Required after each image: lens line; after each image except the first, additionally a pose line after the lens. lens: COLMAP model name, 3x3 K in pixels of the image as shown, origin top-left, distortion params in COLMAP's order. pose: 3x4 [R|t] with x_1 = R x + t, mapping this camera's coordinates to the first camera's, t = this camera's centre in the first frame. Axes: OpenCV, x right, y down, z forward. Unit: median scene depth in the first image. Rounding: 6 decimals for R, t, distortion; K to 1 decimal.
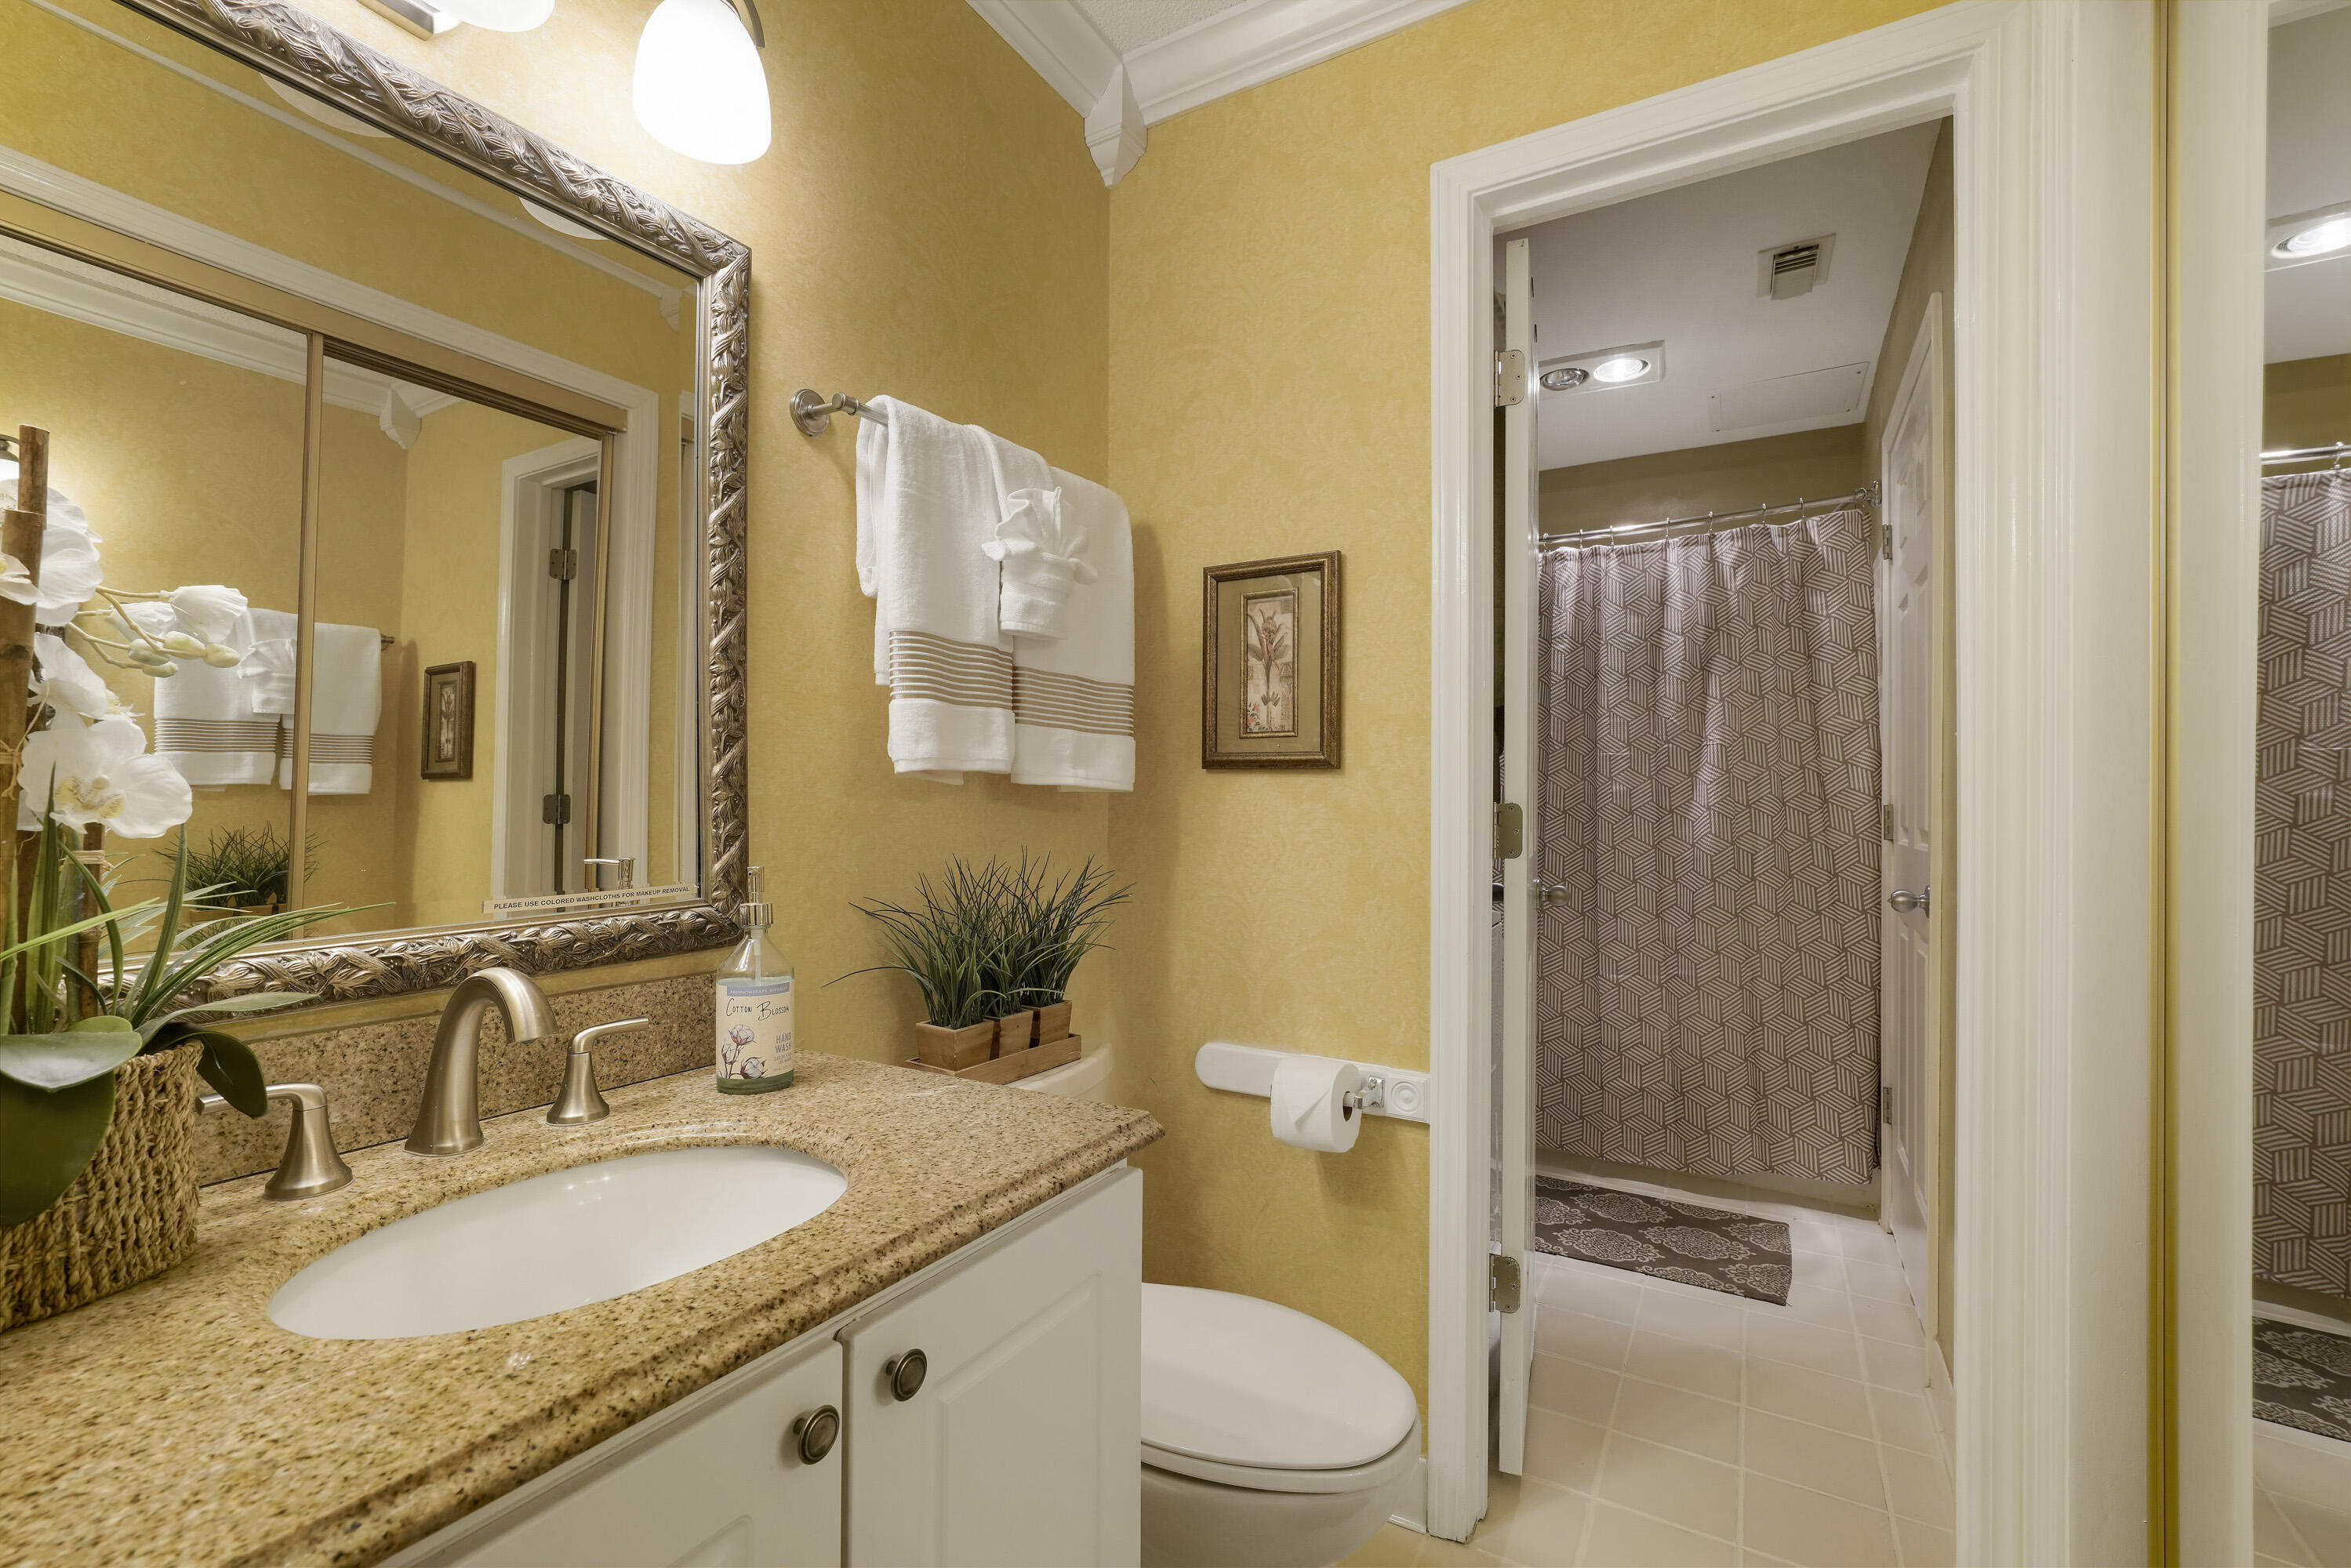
lens RADIAL K [[1061.4, 0, 1114.6], [0, 1061.4, 794.5], [0, 0, 1]] dist [-0.000026, -0.000031]
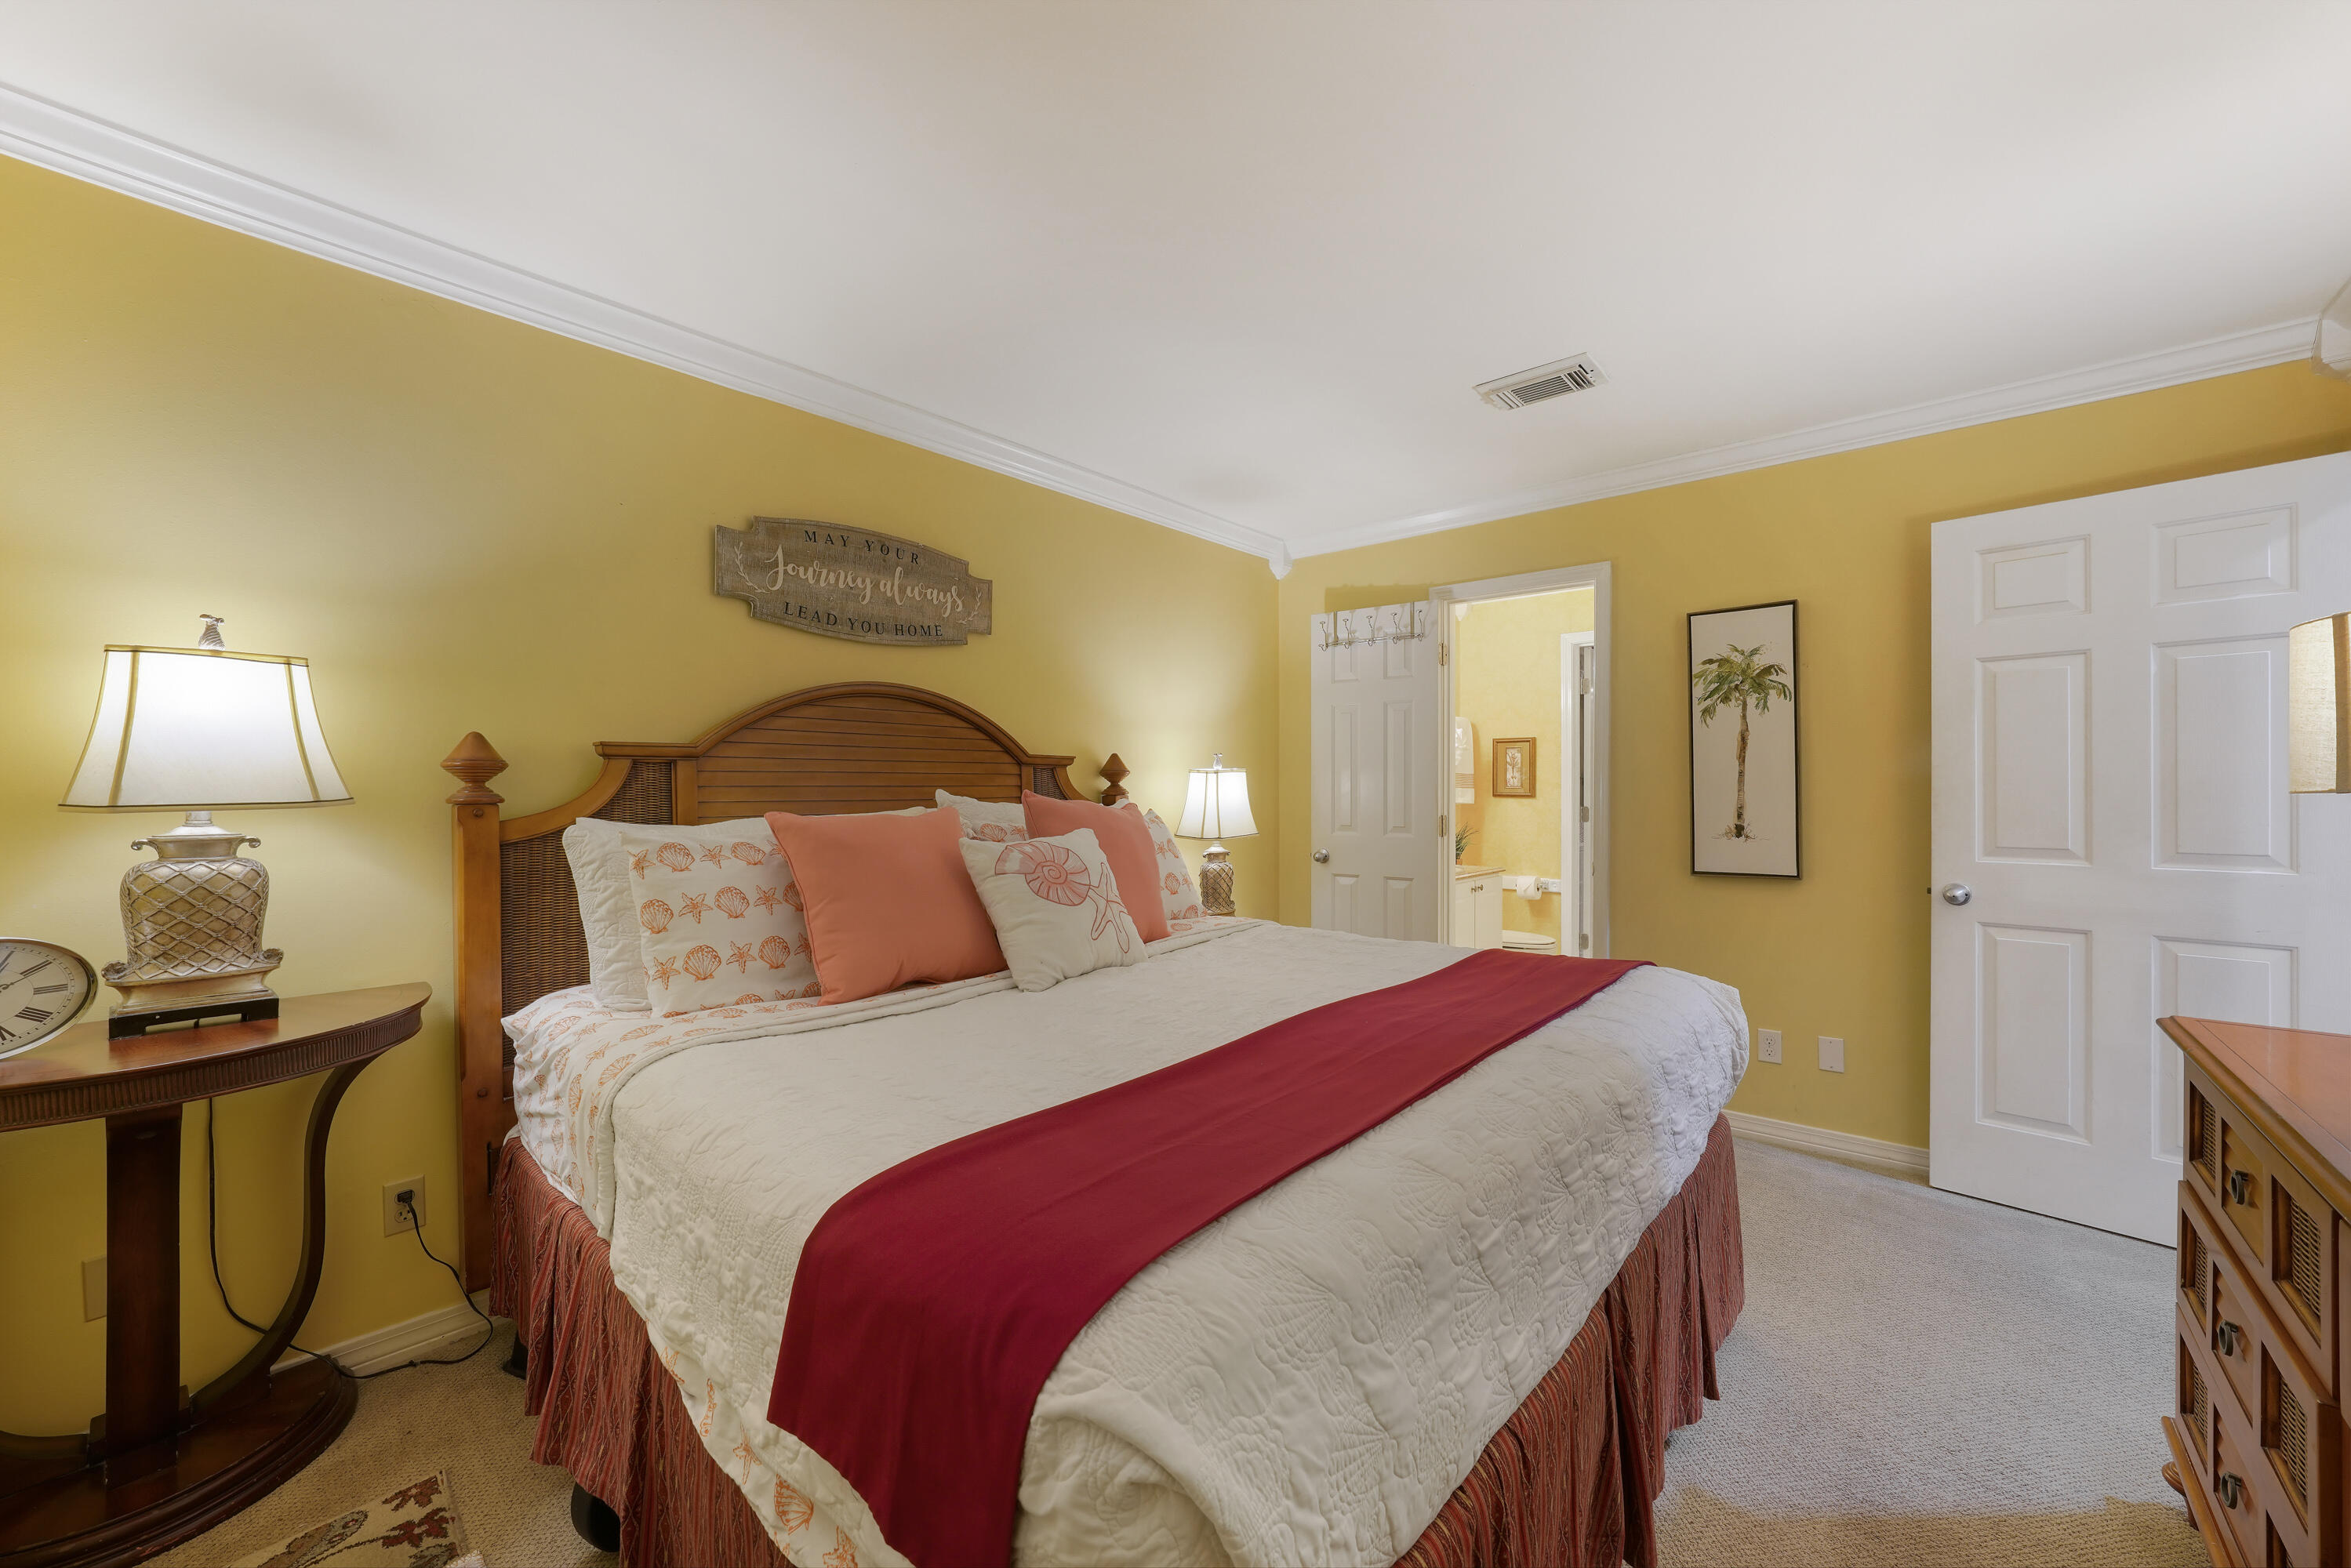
lens RADIAL K [[880.4, 0, 1175.5], [0, 880.4, 784.0], [0, 0, 1]] dist [-0.001060, -0.000034]
pose [[0.984212, -0.008887, -0.176769, -0.447531], [0.008285, 0.999957, -0.004141, -0.066122], [0.176798, 0.002611, 0.984244, -2.100054]]
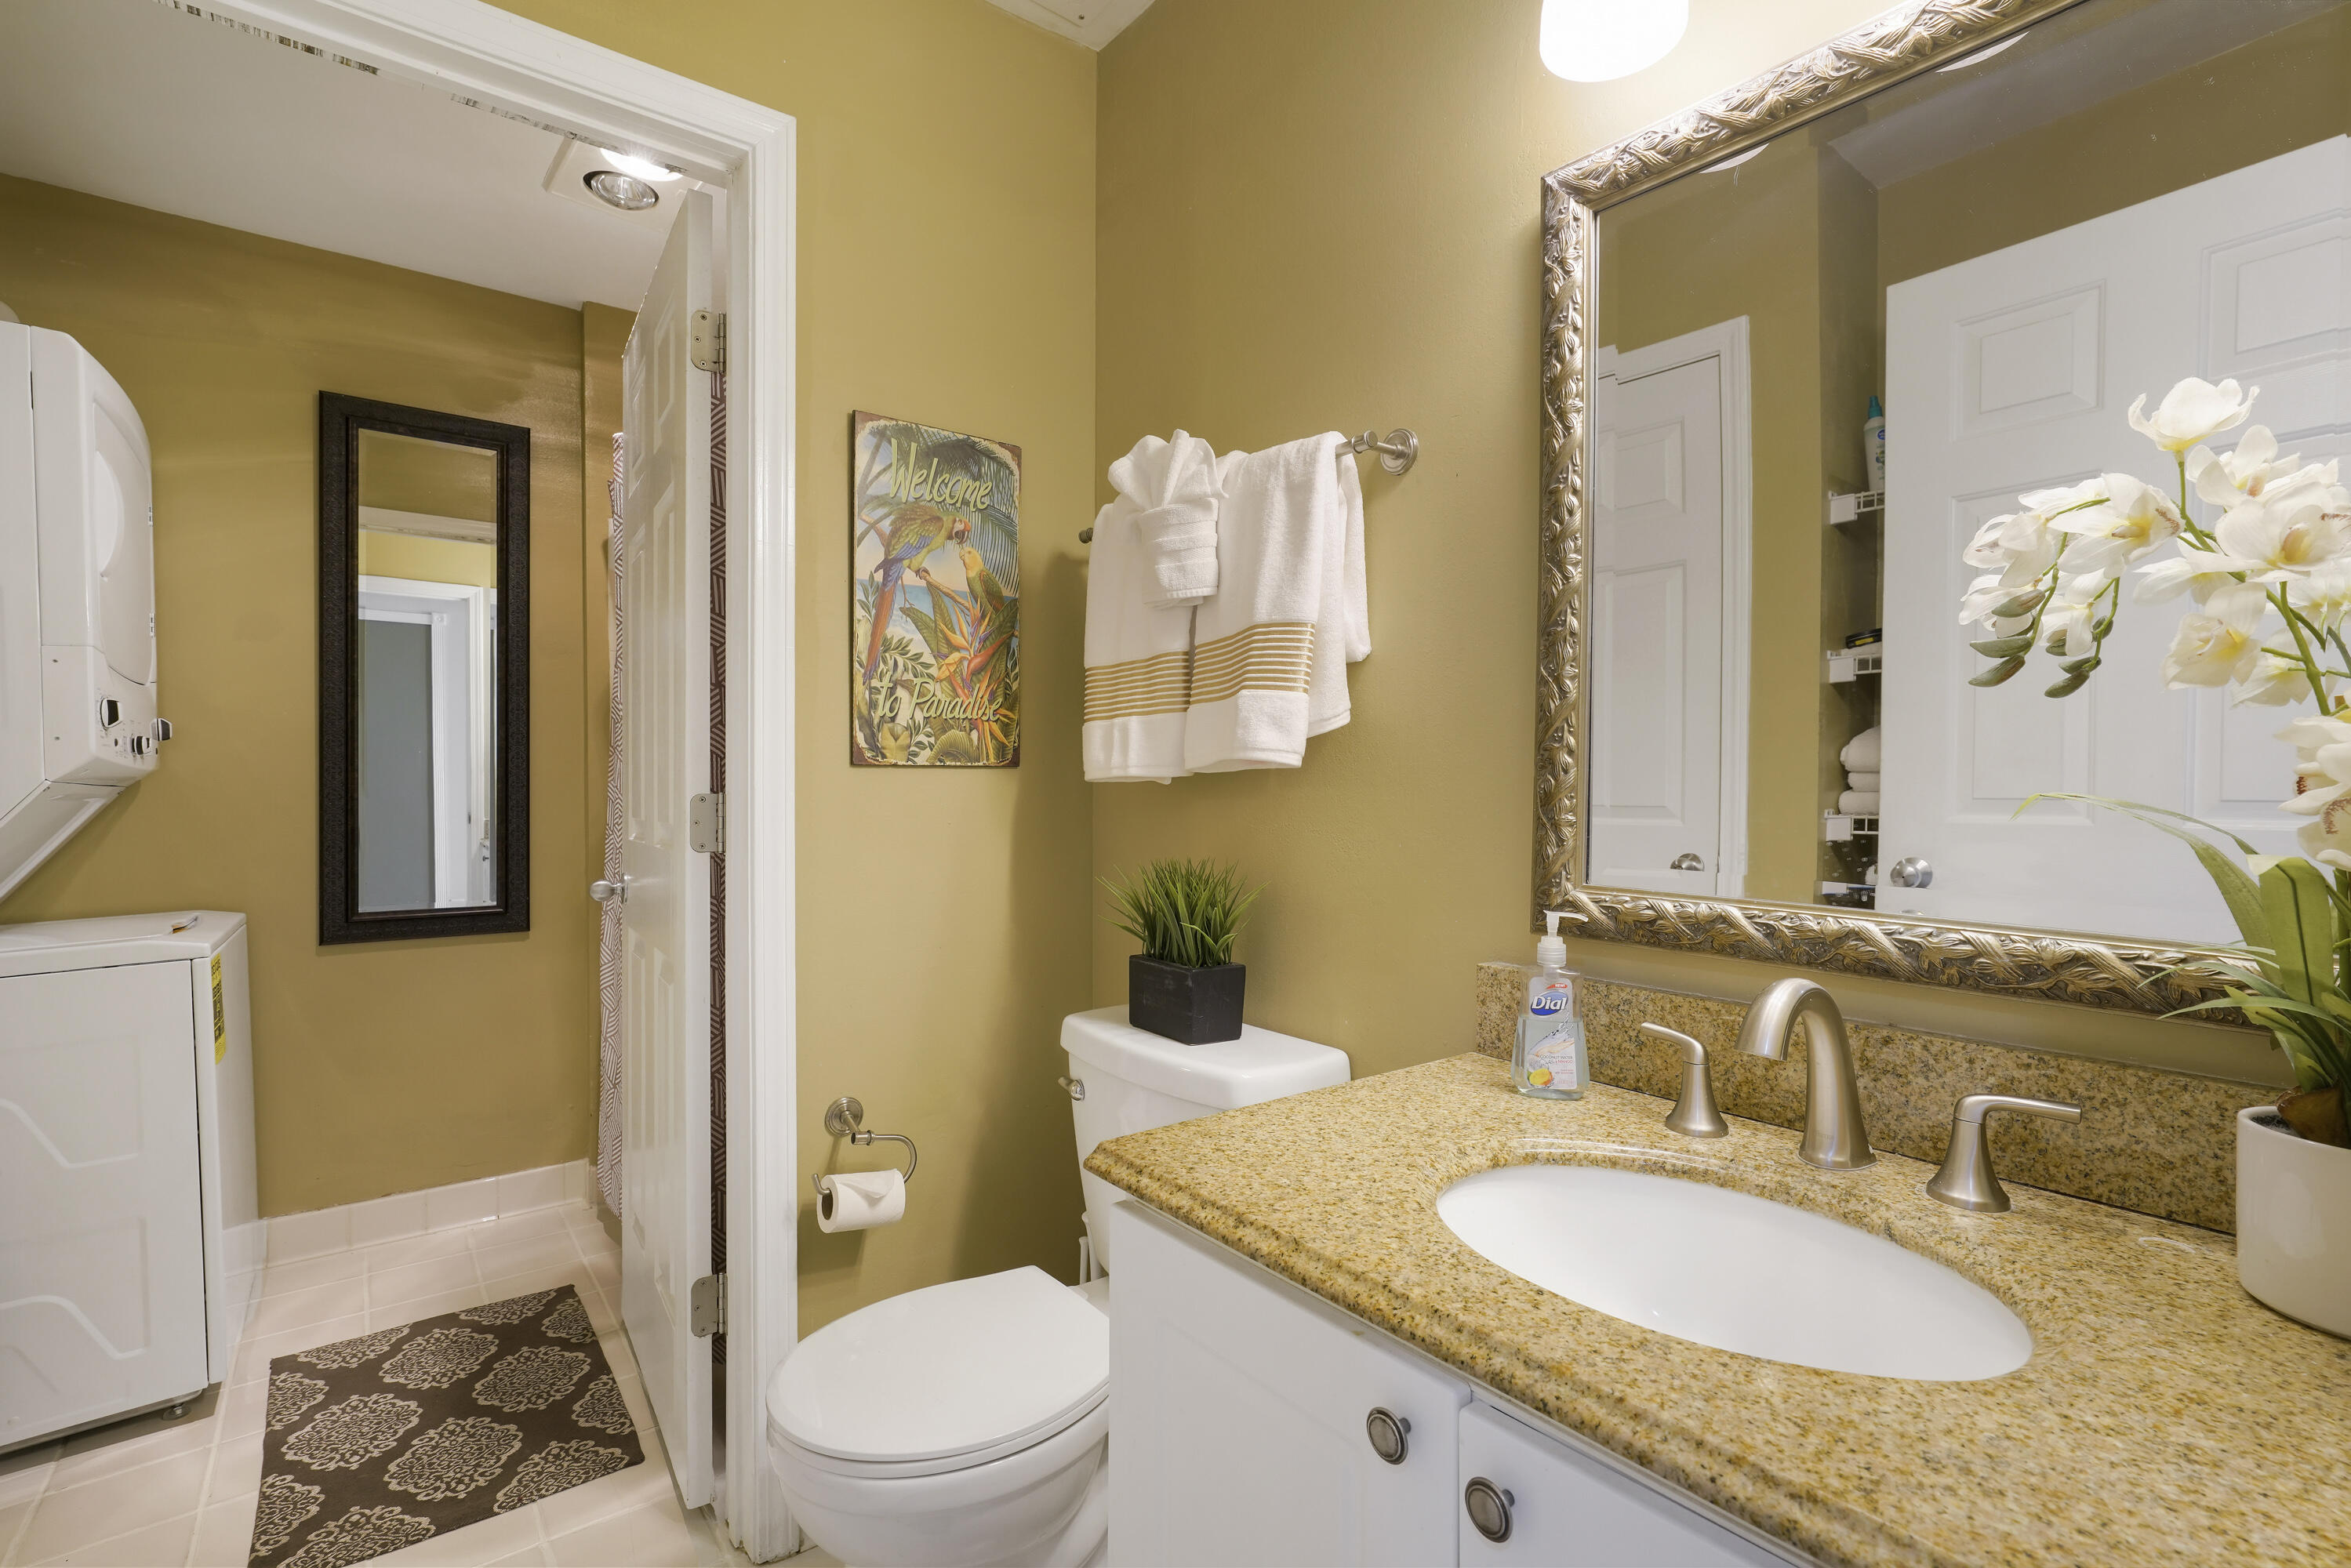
lens RADIAL K [[1100.8, 0, 1175.5], [0, 1100.8, 784.0], [0, 0, 1]] dist [-0.000505, -0.000087]
pose [[-0.355025, -0.005808, -0.934839, 0.683604], [-0.009572, 0.999951, -0.002577, 0.009628], [0.934808, 0.008033, -0.355063, 1.116652]]
